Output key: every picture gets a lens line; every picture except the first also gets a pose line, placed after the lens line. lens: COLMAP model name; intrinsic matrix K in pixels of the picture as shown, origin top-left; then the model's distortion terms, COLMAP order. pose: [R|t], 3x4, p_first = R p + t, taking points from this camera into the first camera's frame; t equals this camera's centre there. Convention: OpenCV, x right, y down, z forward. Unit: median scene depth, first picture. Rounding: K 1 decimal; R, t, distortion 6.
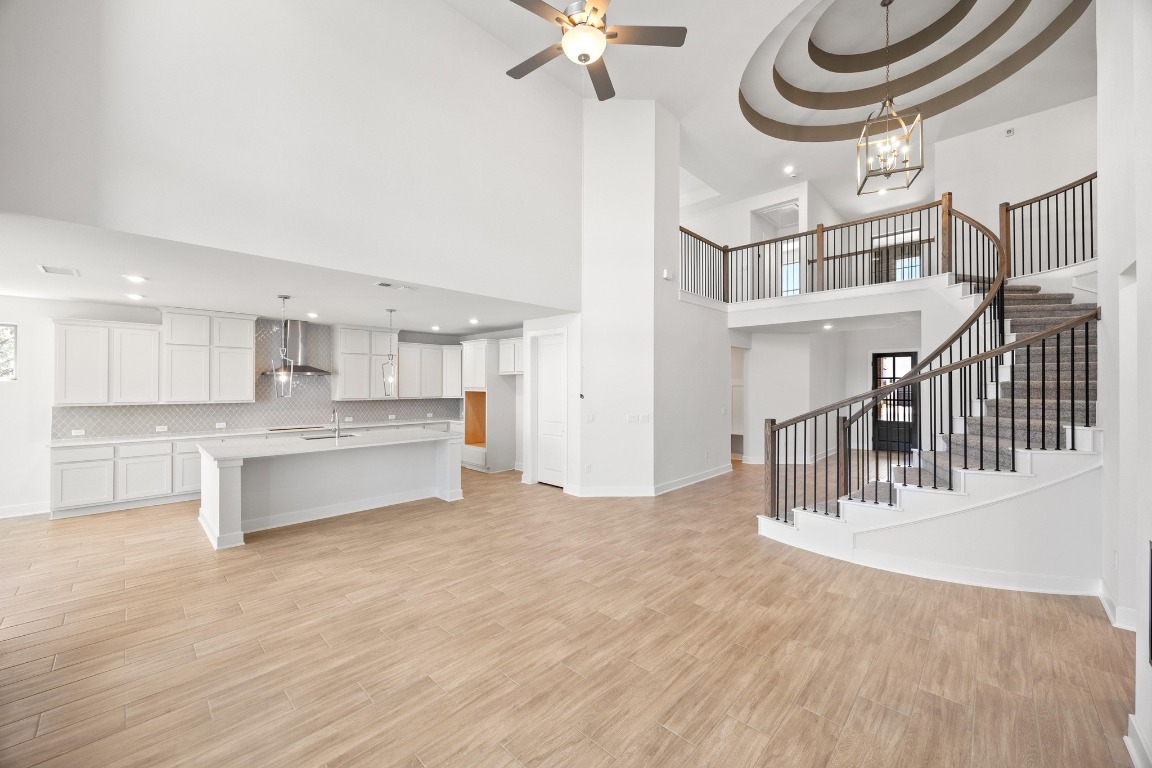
lens RADIAL K [[445.3, 0, 599.4], [0, 445.3, 382.5], [0, 0, 1]] dist [-0.004305, 0.000106]
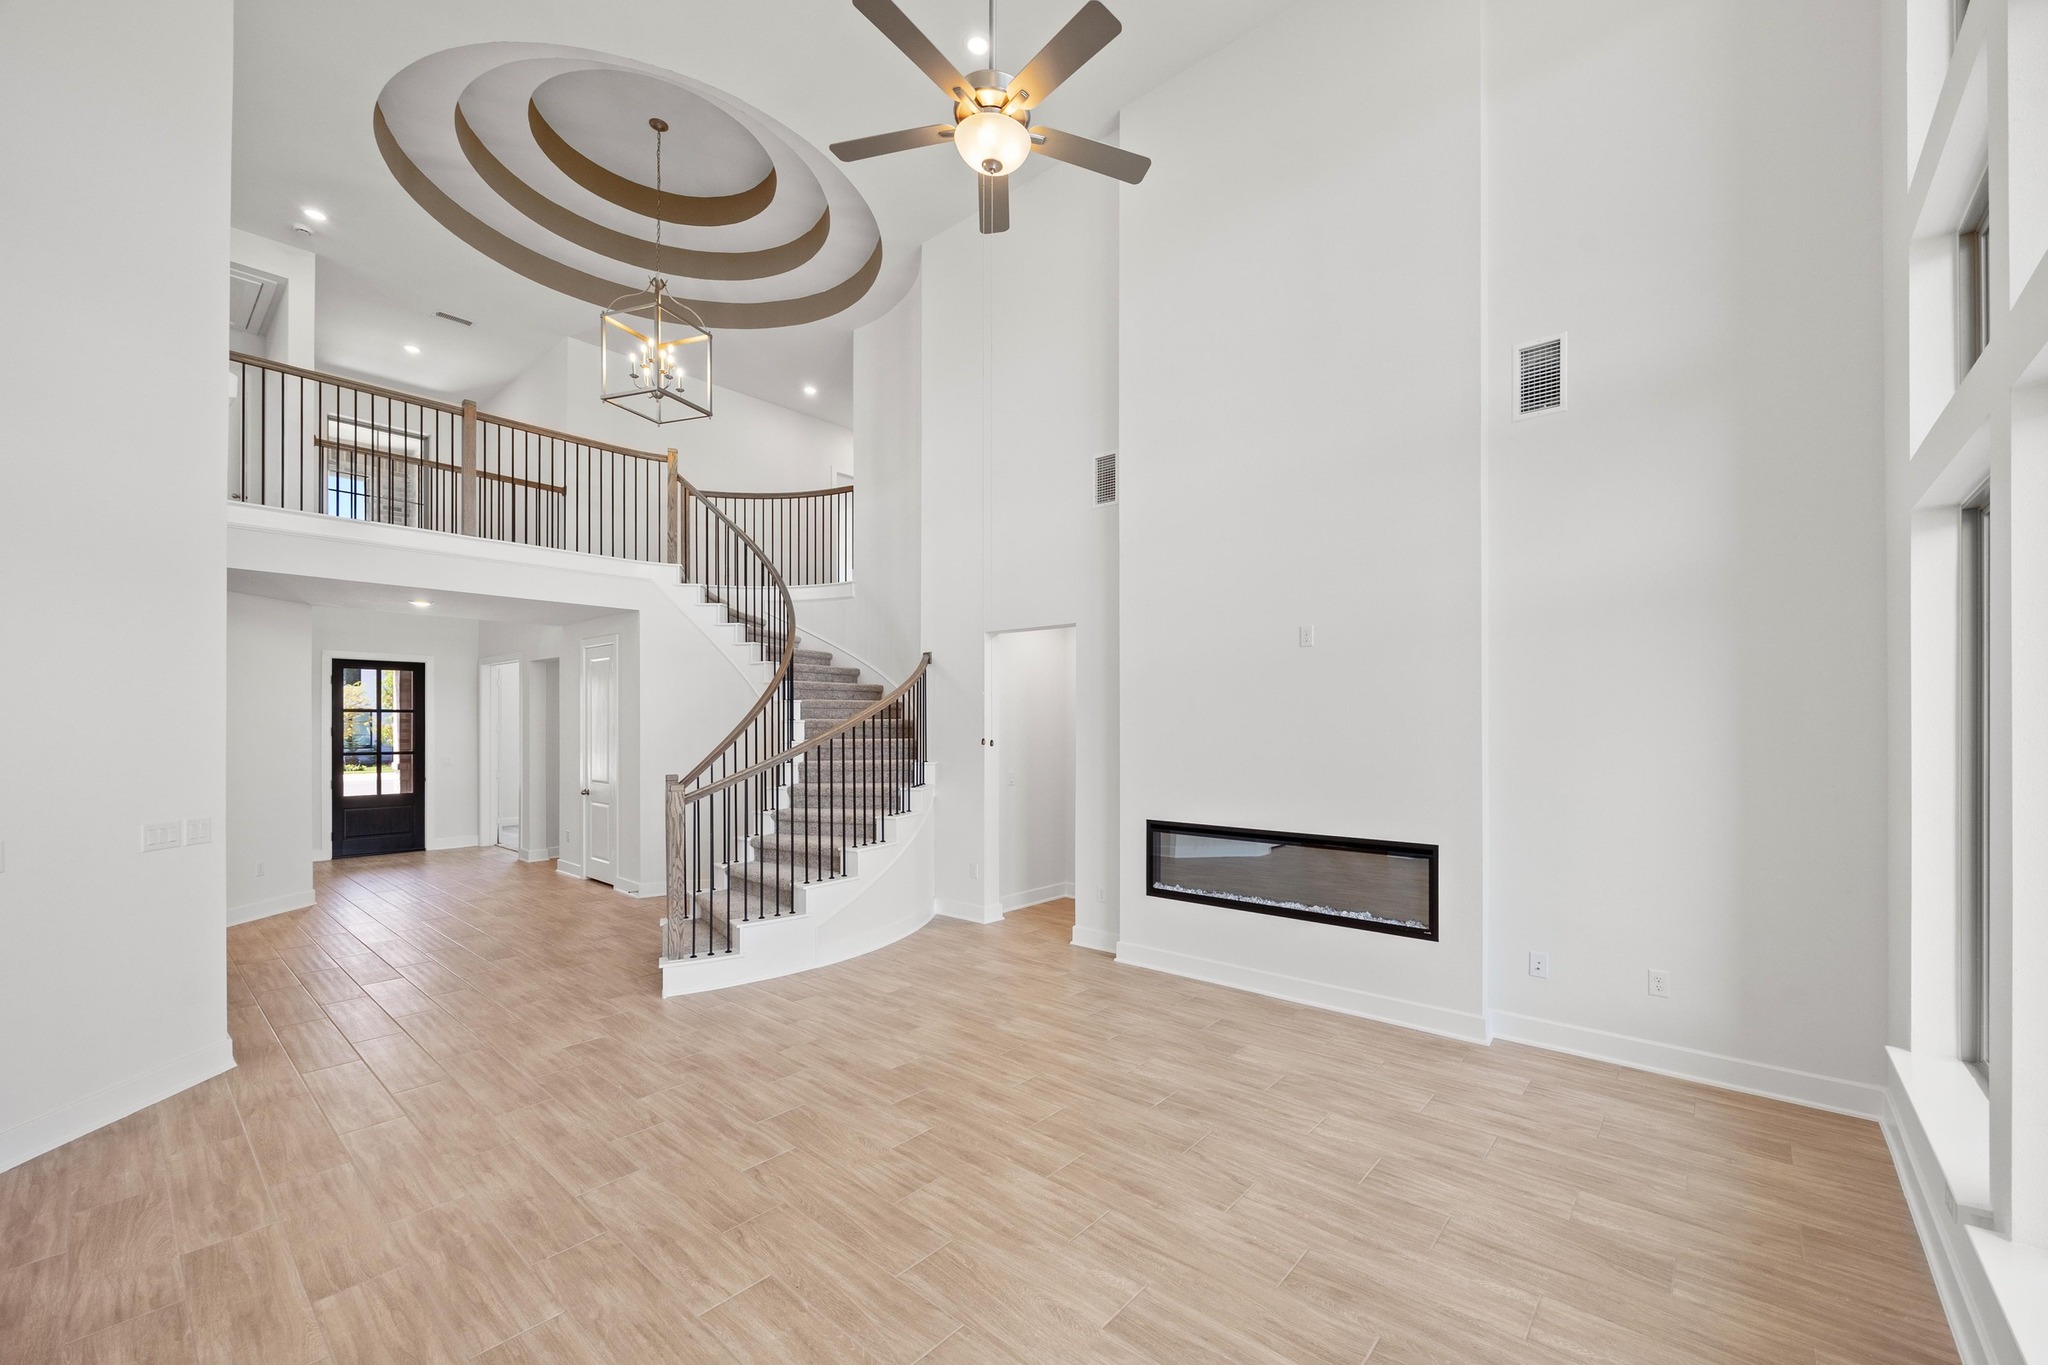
lens RADIAL K [[791.6, 0, 1075.4], [0, 791.6, 723.9], [0, 0, 1]] dist [-0.004305, 0.000106]
pose [[-0.055479, 0.001121, 0.998459, -0.652127], [-0.004617, 0.999988, -0.001379, 0.005765], [-0.998449, -0.004686, -0.055473, 0.570836]]
